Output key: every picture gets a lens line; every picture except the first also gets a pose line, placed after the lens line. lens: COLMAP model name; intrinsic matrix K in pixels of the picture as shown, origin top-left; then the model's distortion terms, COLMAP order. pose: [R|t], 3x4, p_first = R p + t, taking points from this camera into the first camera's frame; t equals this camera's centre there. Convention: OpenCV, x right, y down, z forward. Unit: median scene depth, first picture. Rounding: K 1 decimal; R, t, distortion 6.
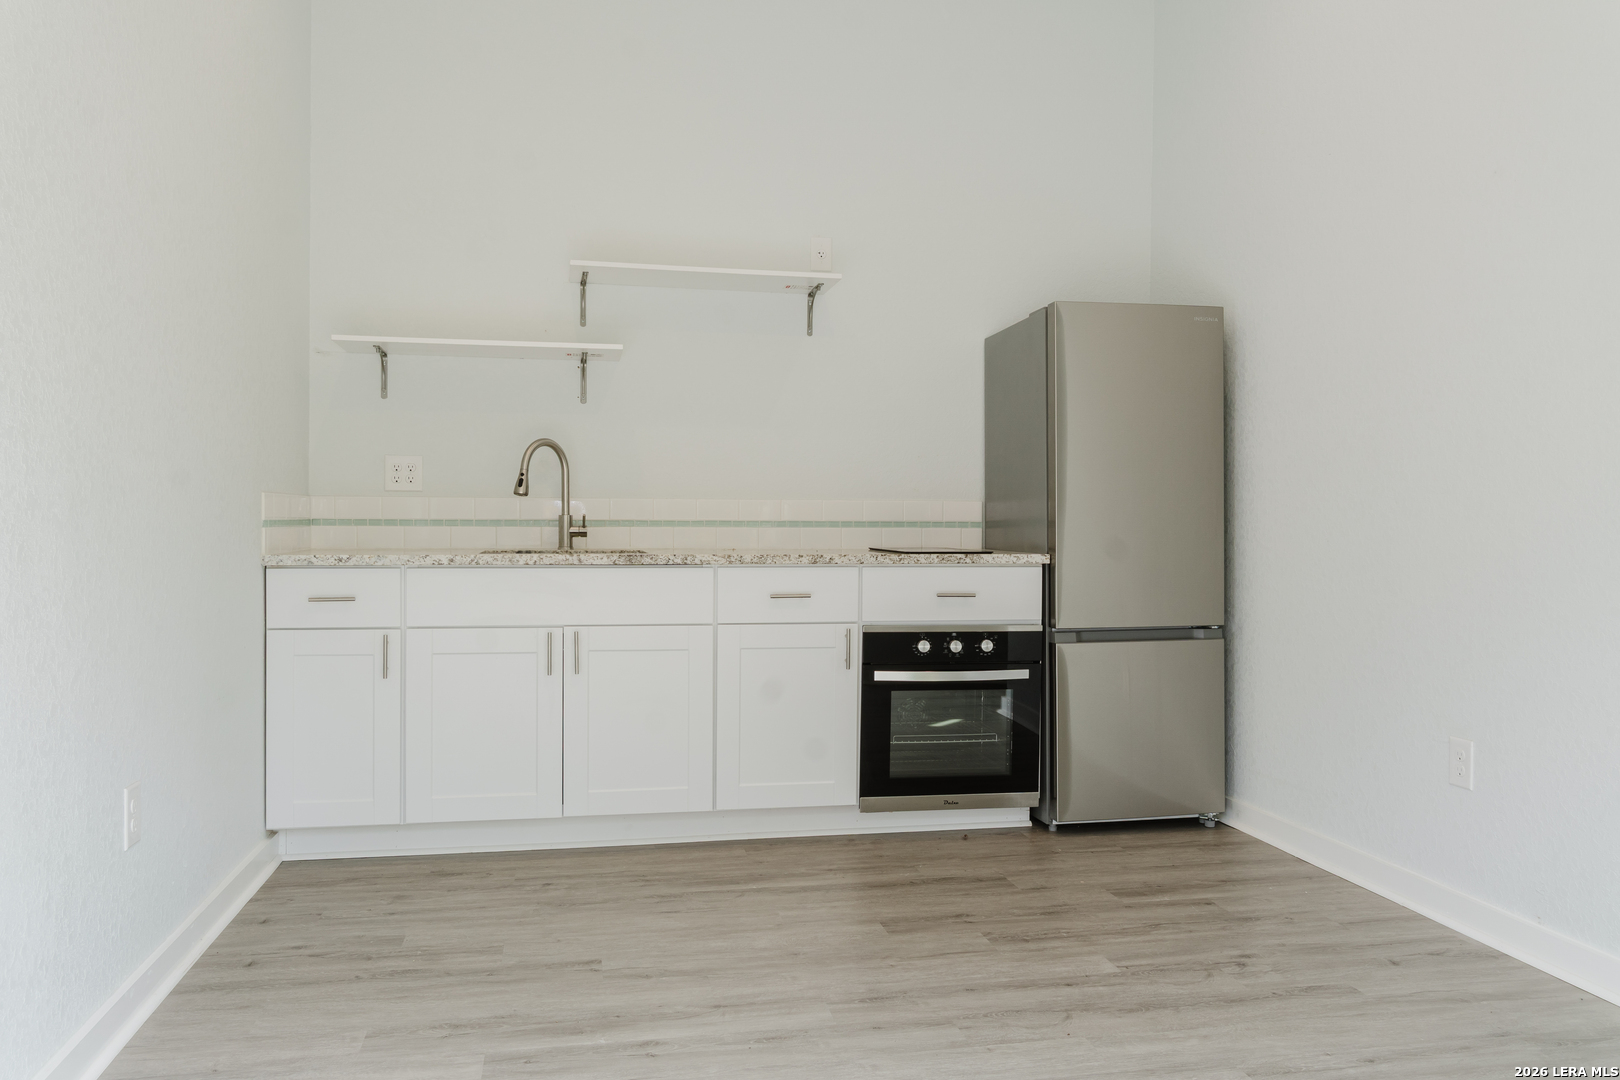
lens RADIAL K [[1209.9, 0, 810.5], [0, 1209.9, 540.5], [0, 0, 1]] dist [-0.009746, -0.000508]
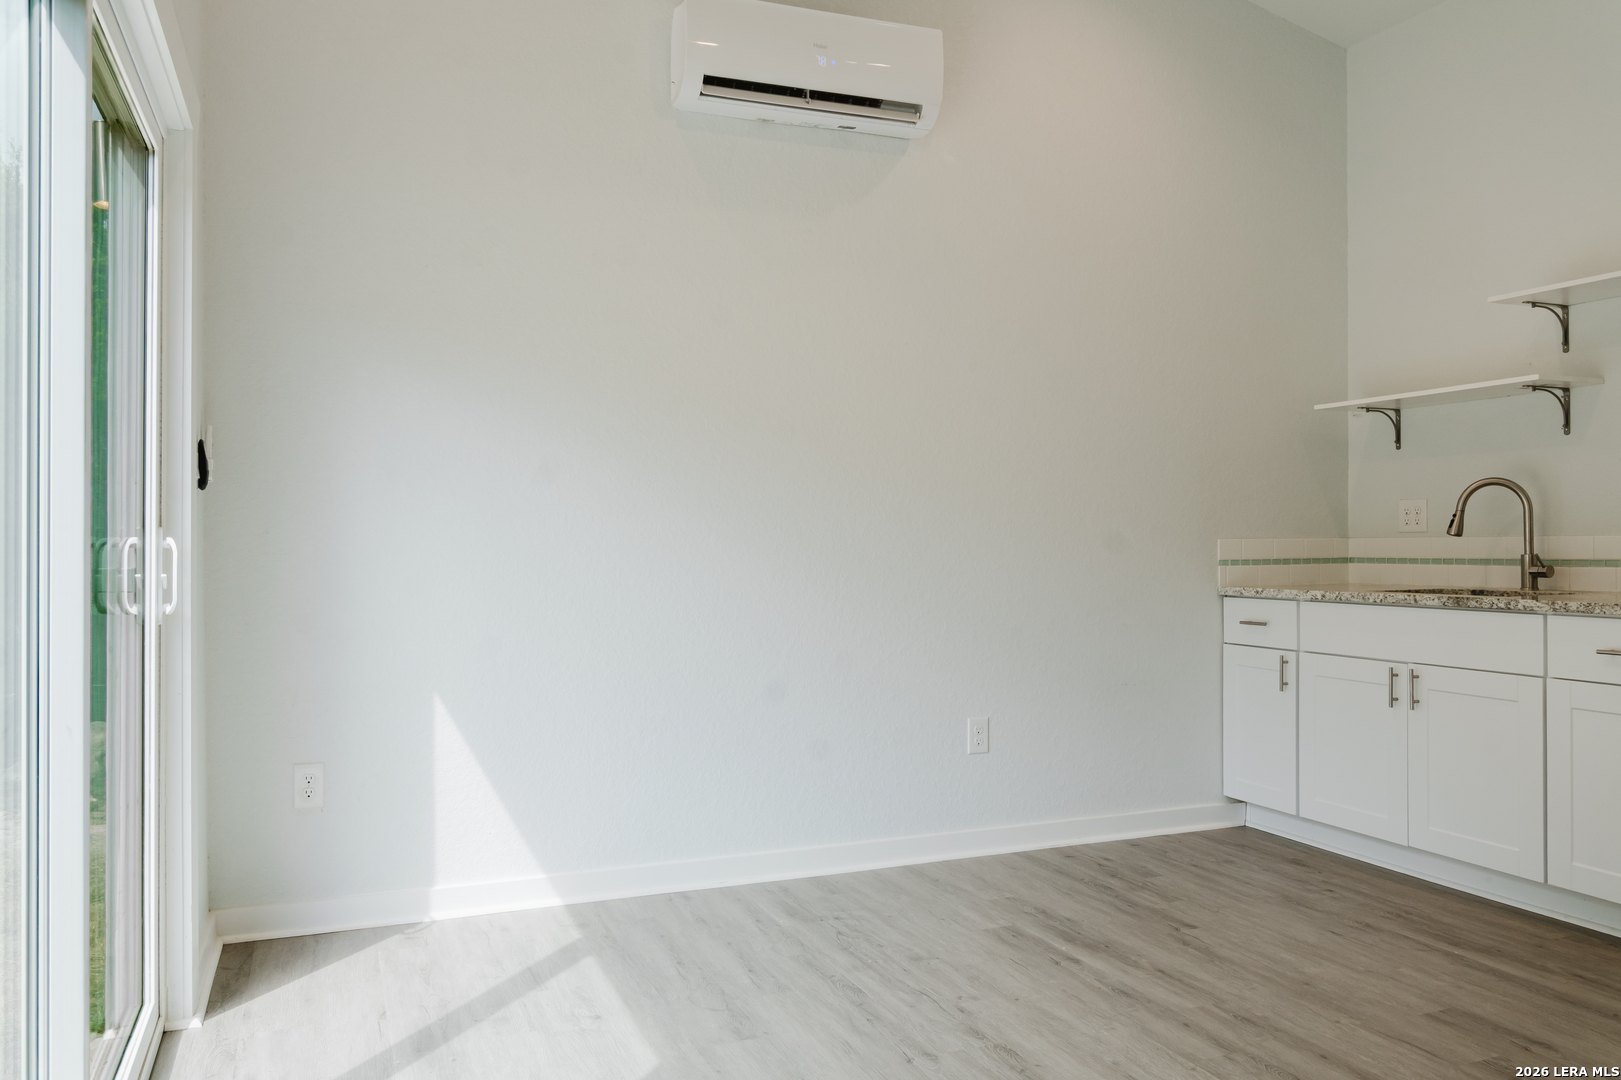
lens RADIAL K [[1210.7, 0, 810.8], [0, 1210.7, 540.5], [0, 0, 1]] dist [-0.009746, -0.000508]
pose [[0.180225, -0.009390, -0.983581, 0.789385], [-0.009337, 0.999893, -0.011257, -0.019835], [0.983581, 0.011212, 0.180118, 0.327922]]
